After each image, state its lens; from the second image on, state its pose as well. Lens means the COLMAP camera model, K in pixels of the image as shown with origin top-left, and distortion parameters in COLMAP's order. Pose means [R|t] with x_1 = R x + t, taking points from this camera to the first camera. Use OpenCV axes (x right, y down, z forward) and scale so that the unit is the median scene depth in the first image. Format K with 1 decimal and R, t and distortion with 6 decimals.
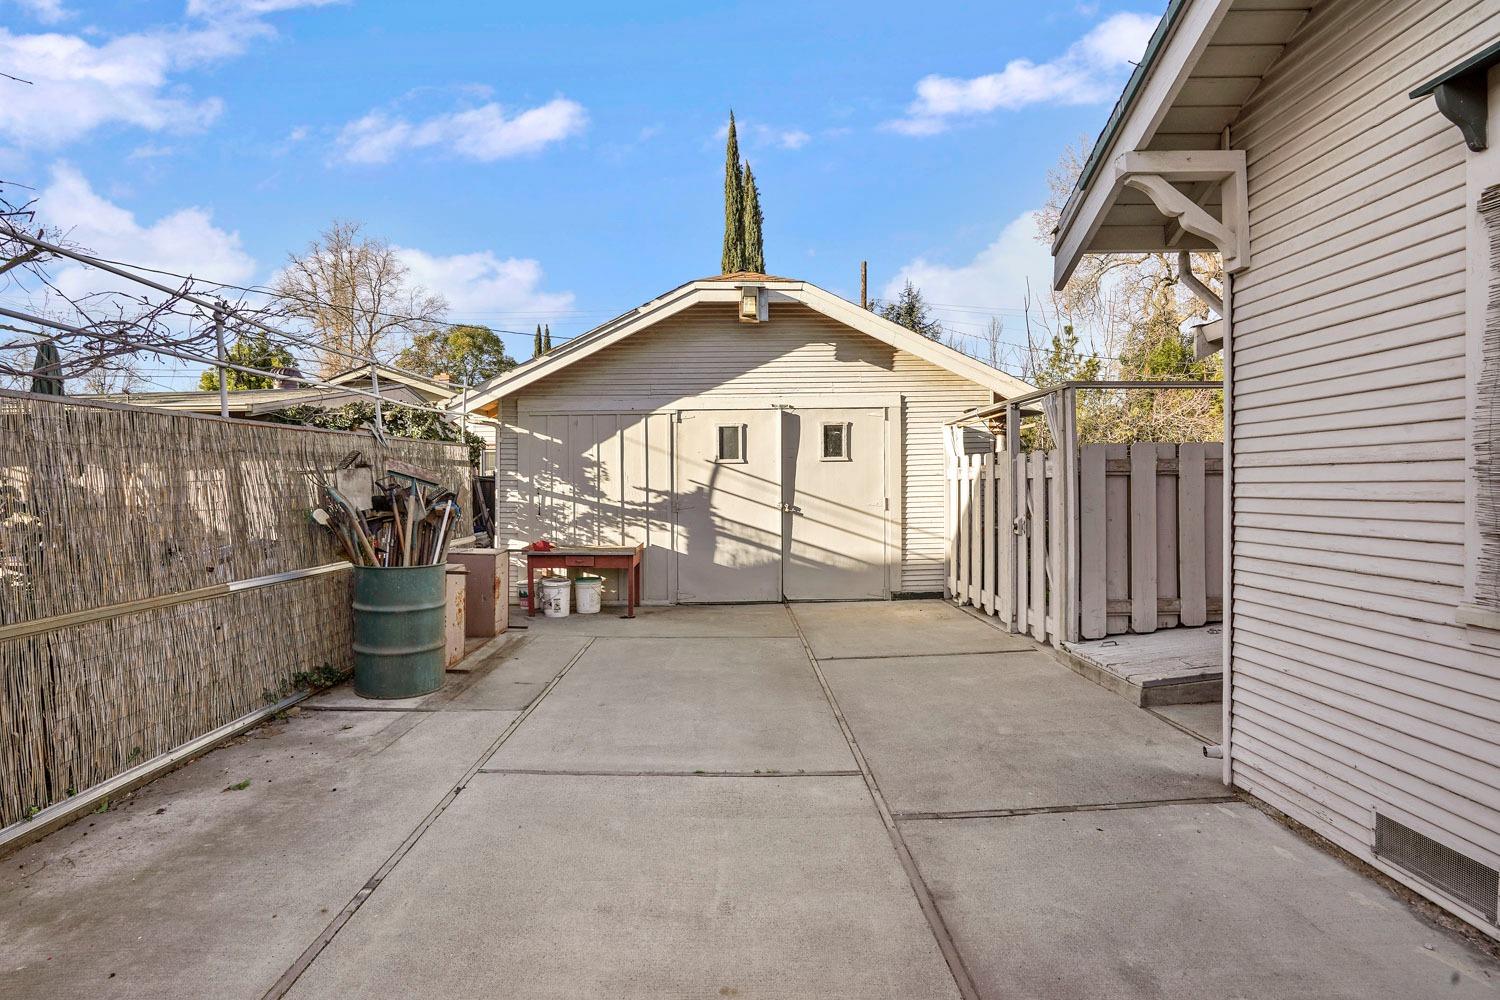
lens RADIAL K [[695.4, 0, 729.7], [0, 695.4, 473.9], [0, 0, 1]] dist [-0.021056, 0.000742]
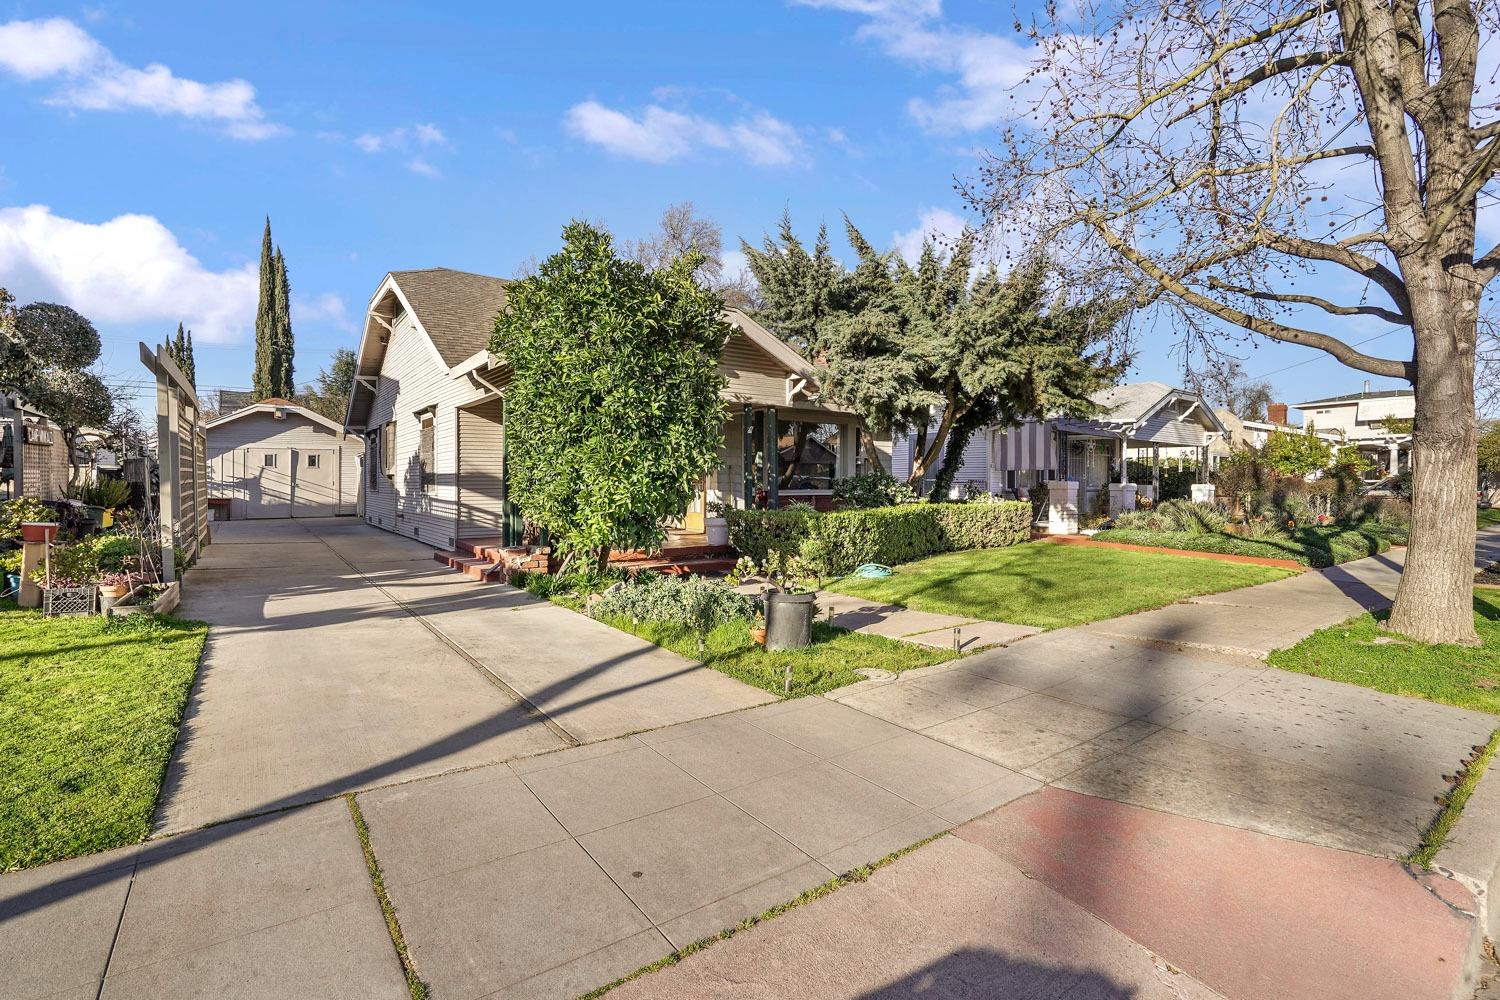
lens RADIAL K [[697.8, 0, 715.3], [0, 697.8, 483.1], [0, 0, 1]] dist [-0.019060, 0.000224]
pose [[0.826995, 0.014275, 0.562029, -0.077683], [-0.023674, 0.999675, 0.009444, -0.023198], [-0.561711, -0.021116, 0.827064, -2.259450]]
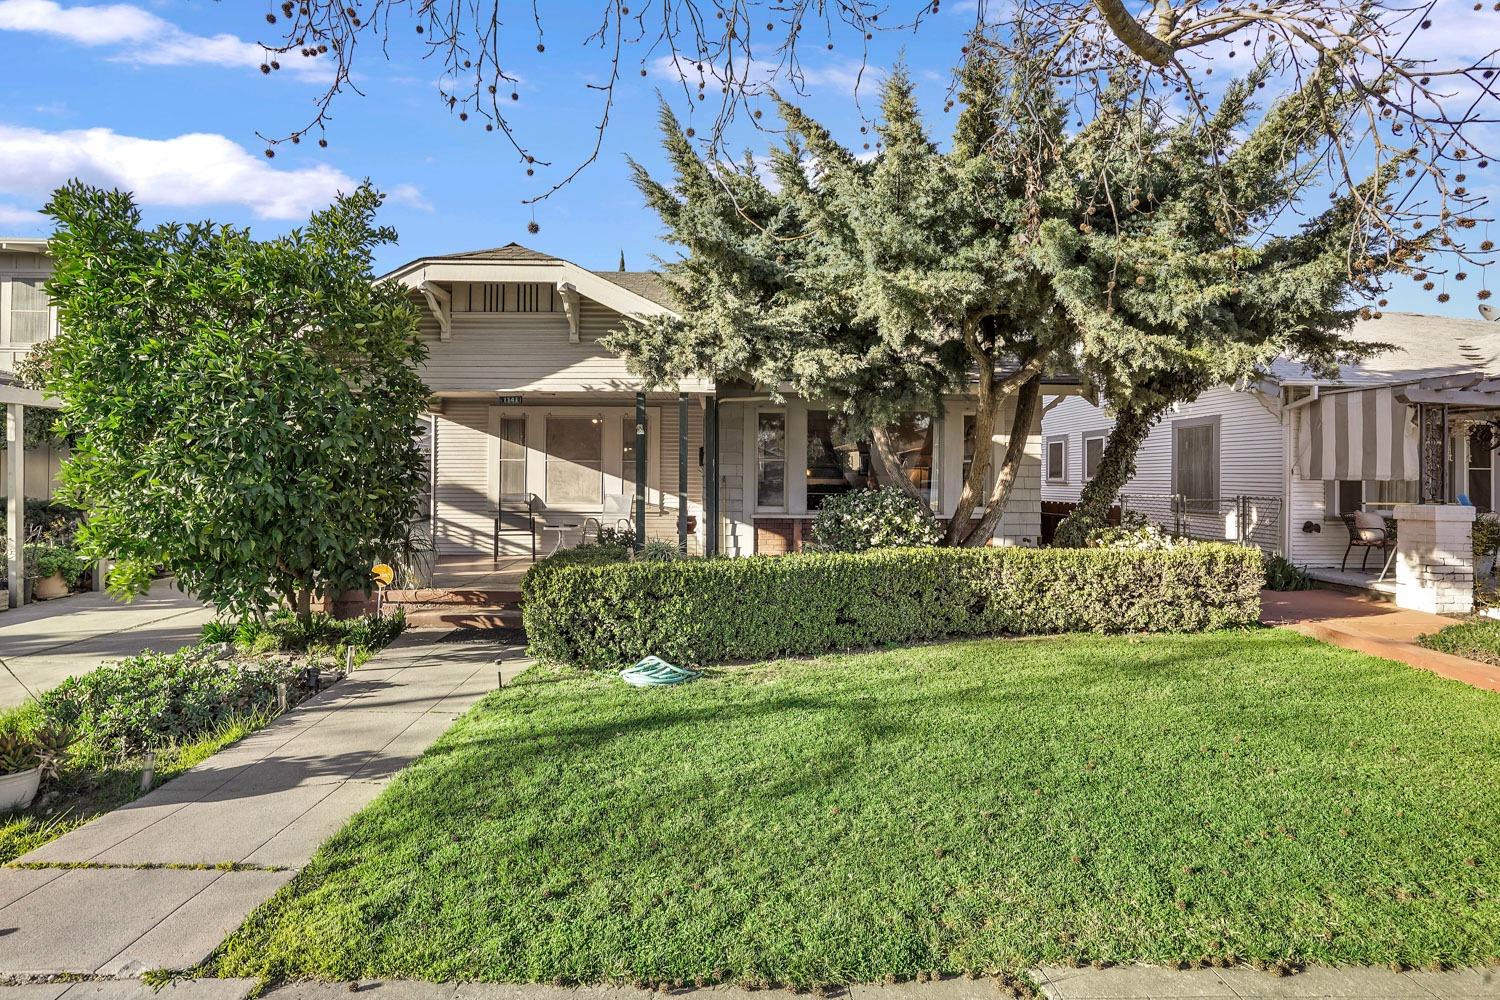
lens RADIAL K [[697.8, 0, 715.3], [0, 697.8, 483.1], [0, 0, 1]] dist [-0.019060, 0.000224]
pose [[0.999649, 0.019914, 0.017469, 0.745868], [-0.020416, 0.999369, 0.029058, -0.066846], [-0.016879, -0.029404, 0.999425, -2.133196]]
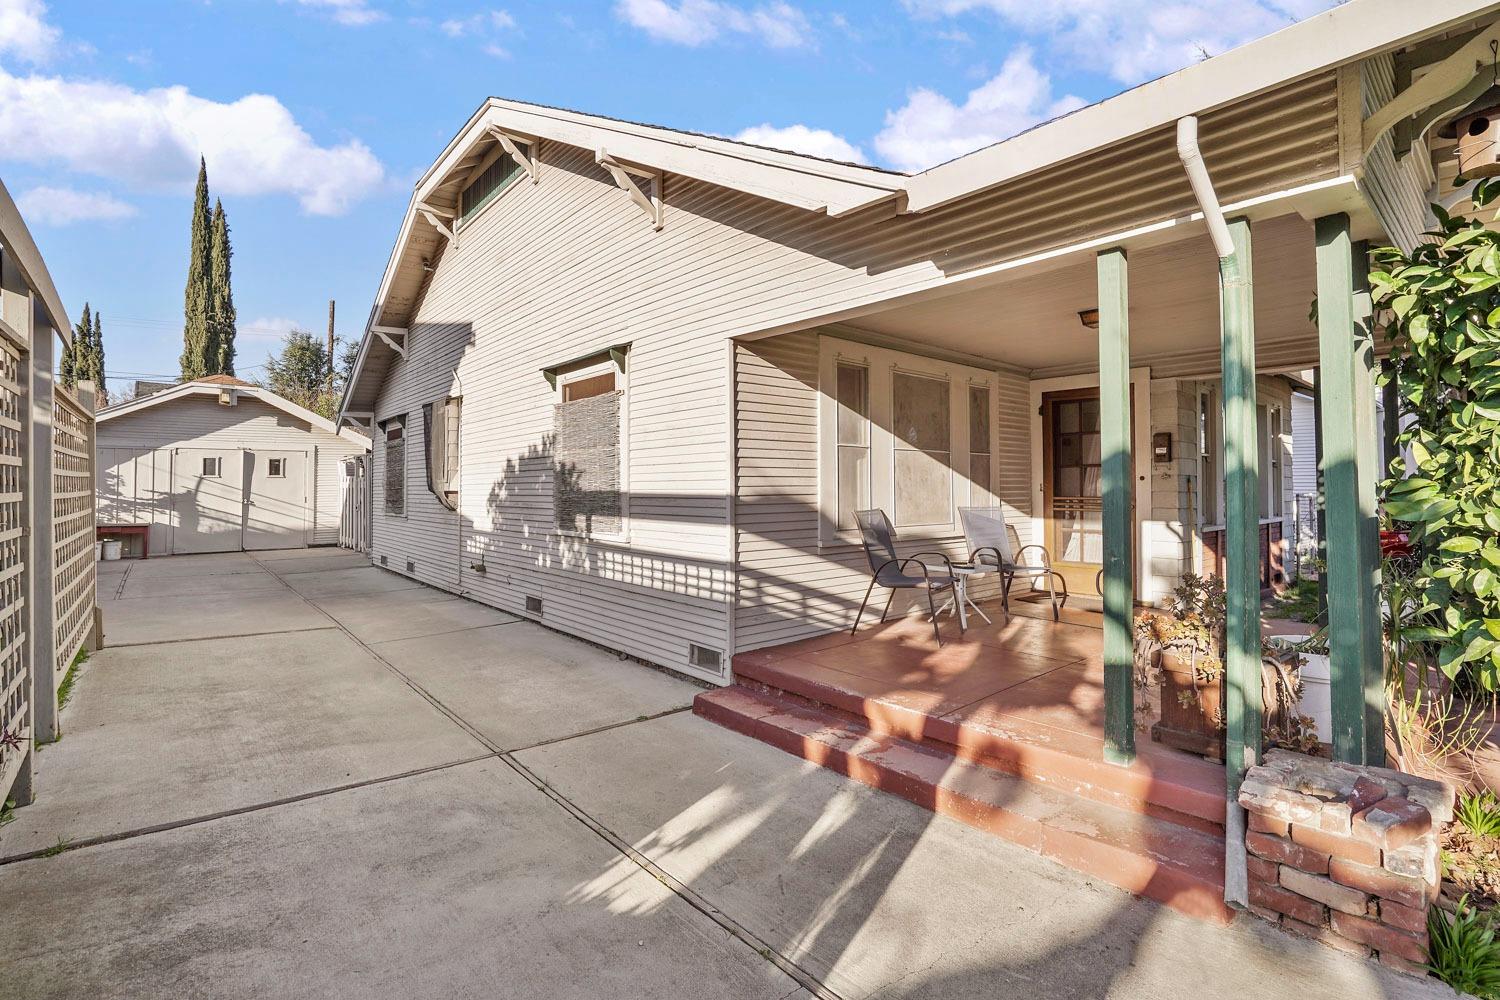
lens RADIAL K [[695.4, 0, 729.7], [0, 695.4, 473.9], [0, 0, 1]] dist [-0.021056, 0.000742]
pose [[0.772023, 0.023522, 0.635159, -0.093213], [-0.019172, 0.999722, -0.013720, -0.026658], [-0.635305, -0.001585, 0.772260, -1.305504]]
